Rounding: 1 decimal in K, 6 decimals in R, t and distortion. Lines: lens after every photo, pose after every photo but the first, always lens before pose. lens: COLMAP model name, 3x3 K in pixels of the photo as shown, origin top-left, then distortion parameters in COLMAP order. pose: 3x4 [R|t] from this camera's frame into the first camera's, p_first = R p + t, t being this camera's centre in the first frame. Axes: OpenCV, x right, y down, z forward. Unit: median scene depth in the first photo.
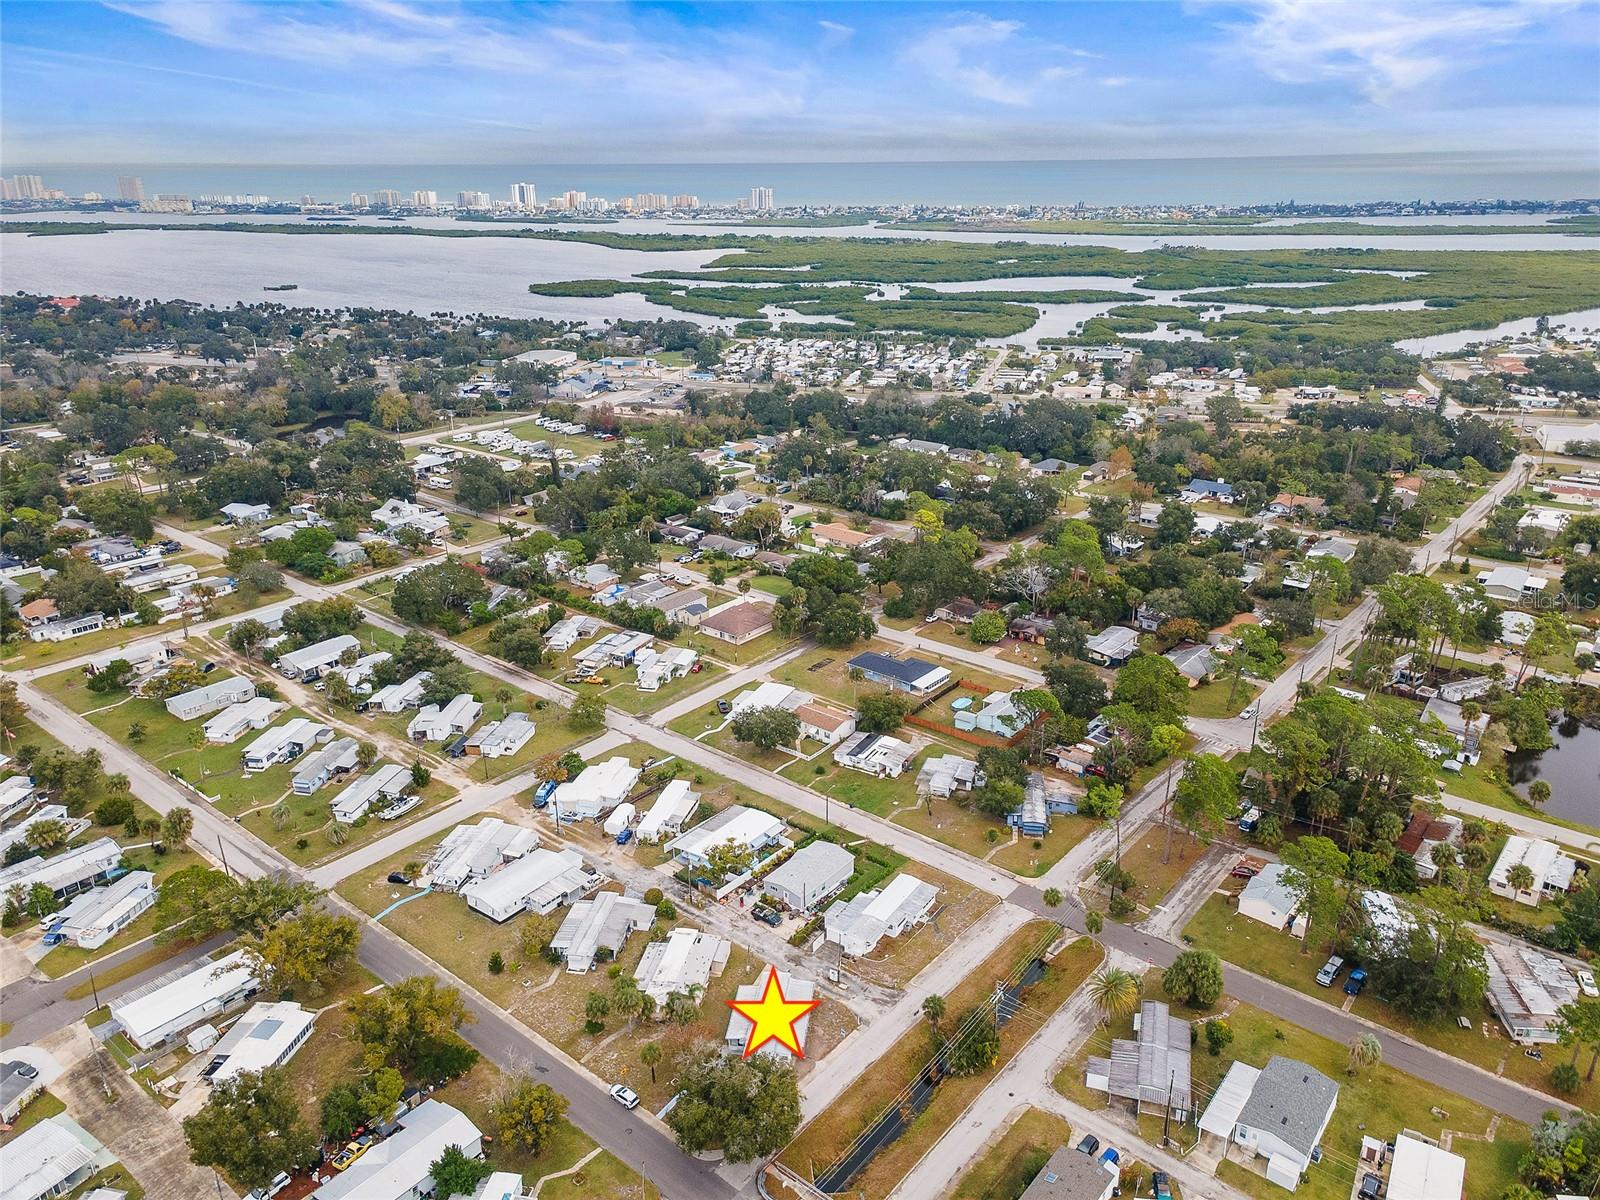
lens RADIAL K [[1151.3, 0, 815.7], [0, 1151.3, 595.7], [0, 0, 1]] dist [0.036687, 0.007349]
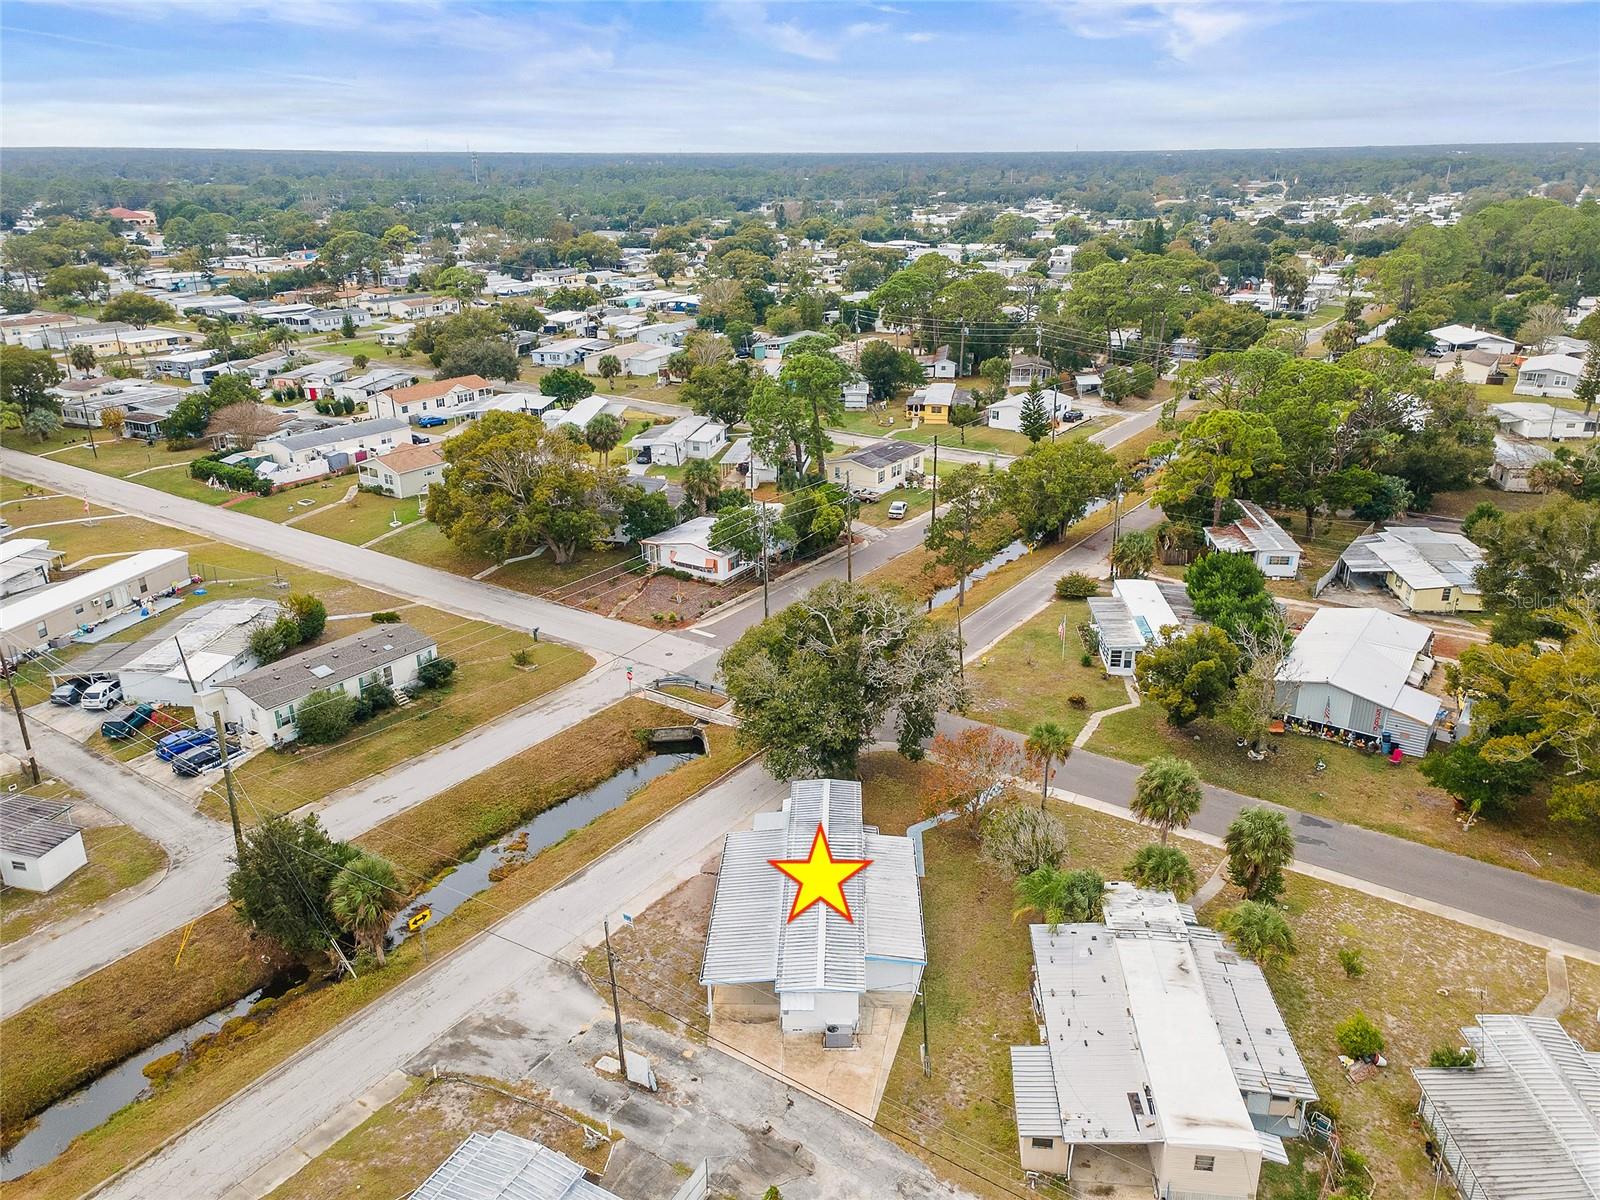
lens RADIAL K [[1219.2, 0, 800.5], [0, 1219.2, 542.6], [0, 0, 1]] dist [0.042682, 0.002931]
pose [[-0.996890, 0.030951, -0.072480, -0.004865], [-0.020197, 0.788613, 0.614558, 0.015372], [0.076180, 0.614111, -0.785535, 0.707080]]
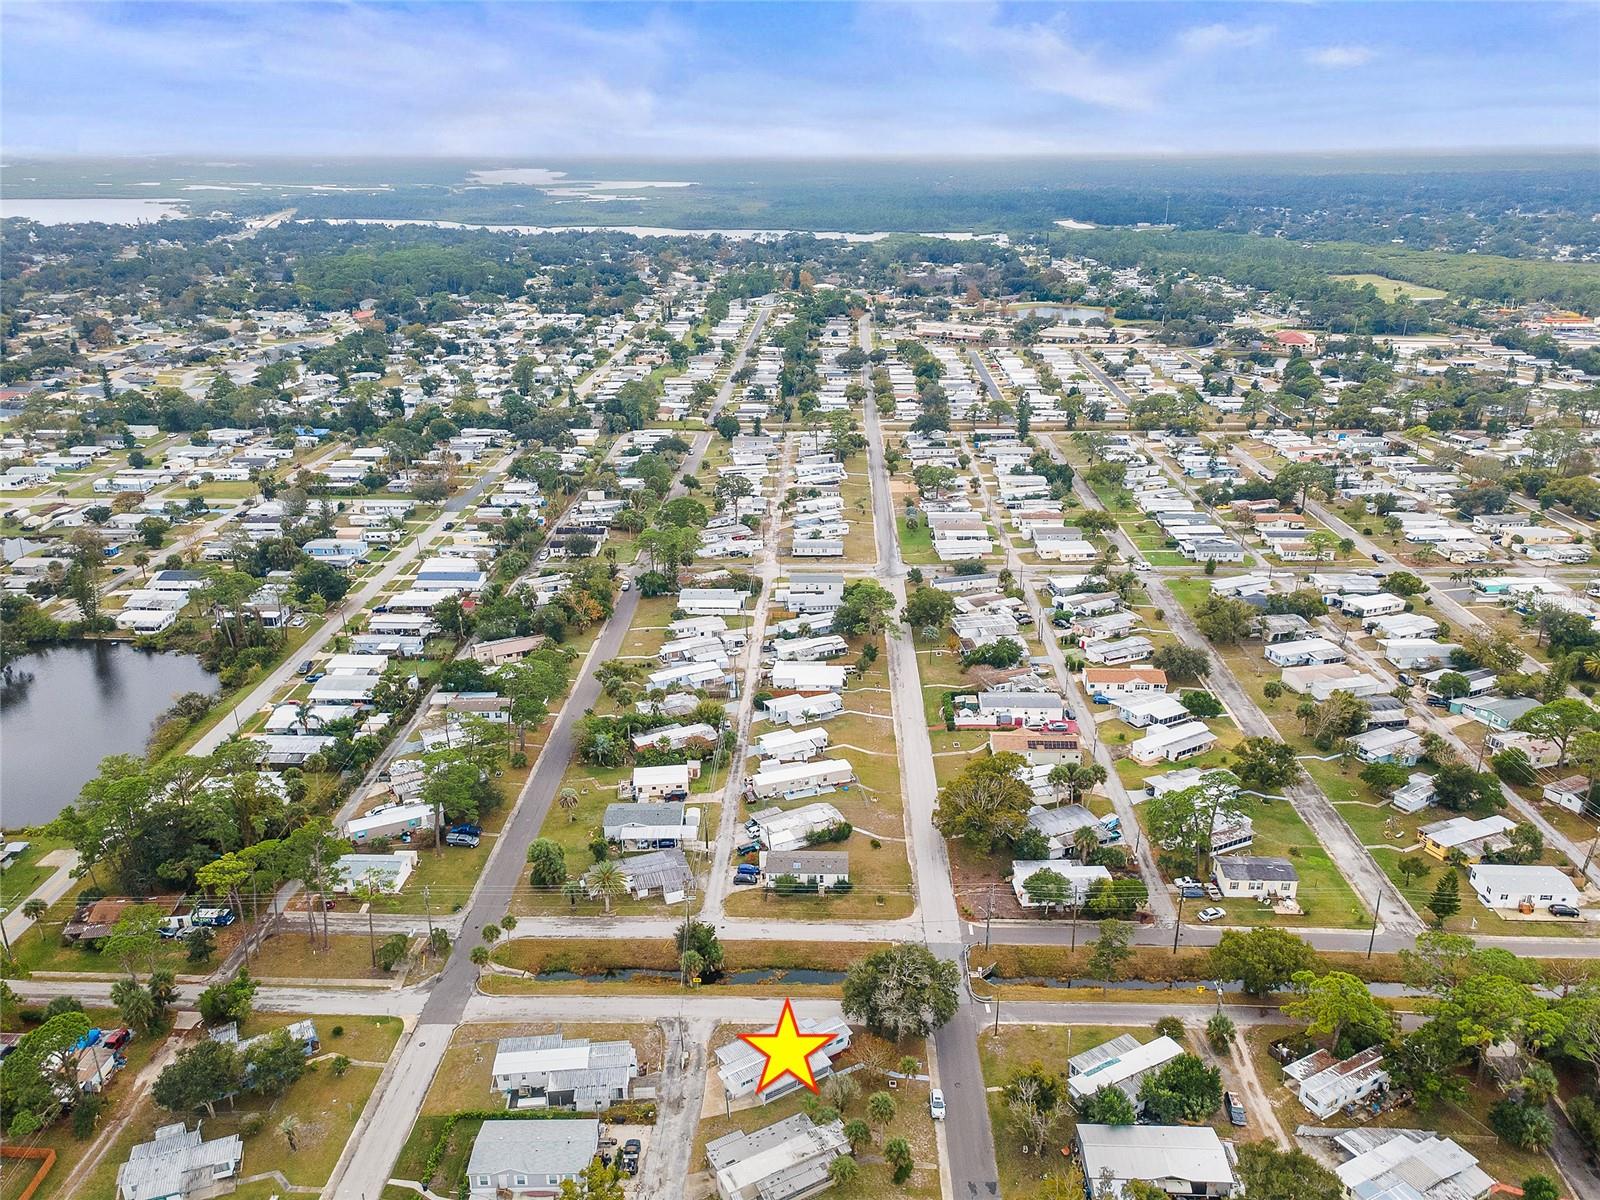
lens RADIAL K [[1197.9, 0, 784.9], [0, 1197.9, 524.3], [0, 0, 1]] dist [0.037634, 0.001690]
pose [[-0.609234, -0.226558, 0.759938, -0.418961], [0.283162, 0.832986, 0.475345, -0.297560], [-0.740711, 0.504782, -0.443331, 0.701481]]
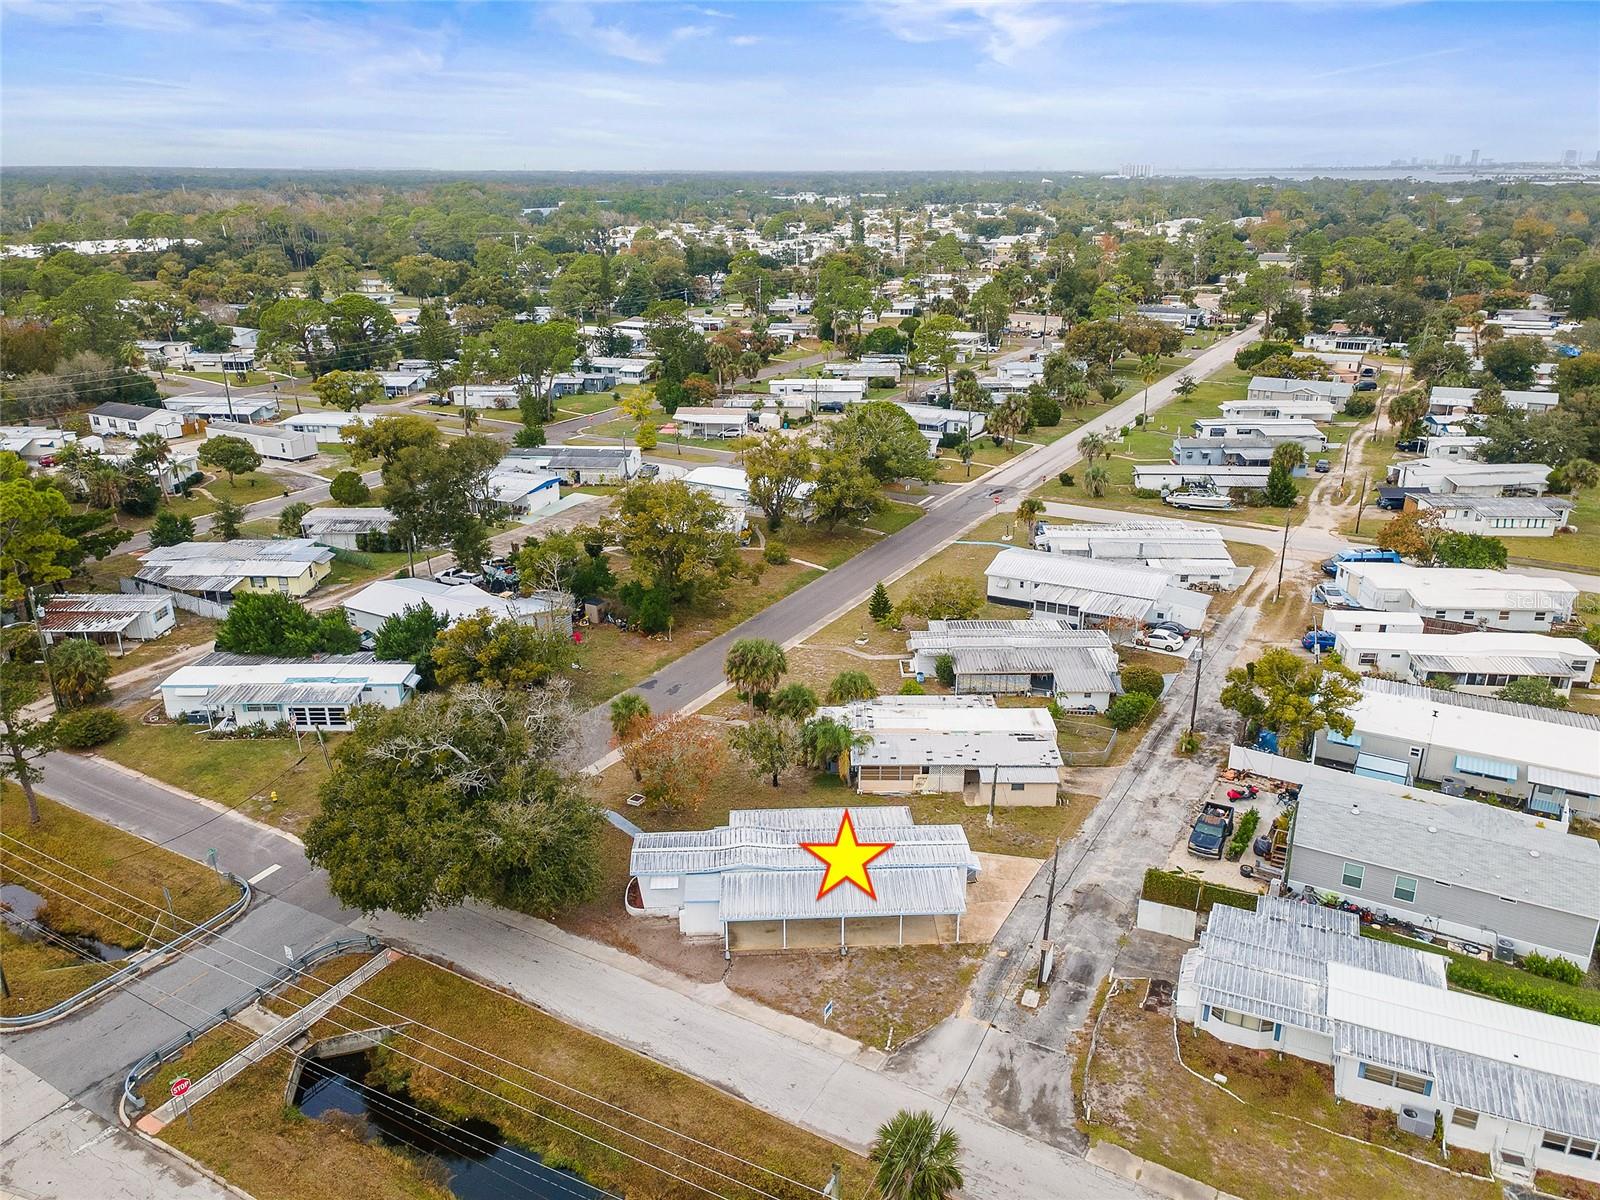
lens RADIAL K [[1151.3, 0, 815.7], [0, 1151.3, 595.7], [0, 0, 1]] dist [0.036687, 0.007349]
pose [[0.160858, 0.348784, -0.923295, 0.173046], [-0.334536, 0.899369, 0.281463, 0.093274], [0.928553, 0.263600, 0.261352, 0.493086]]
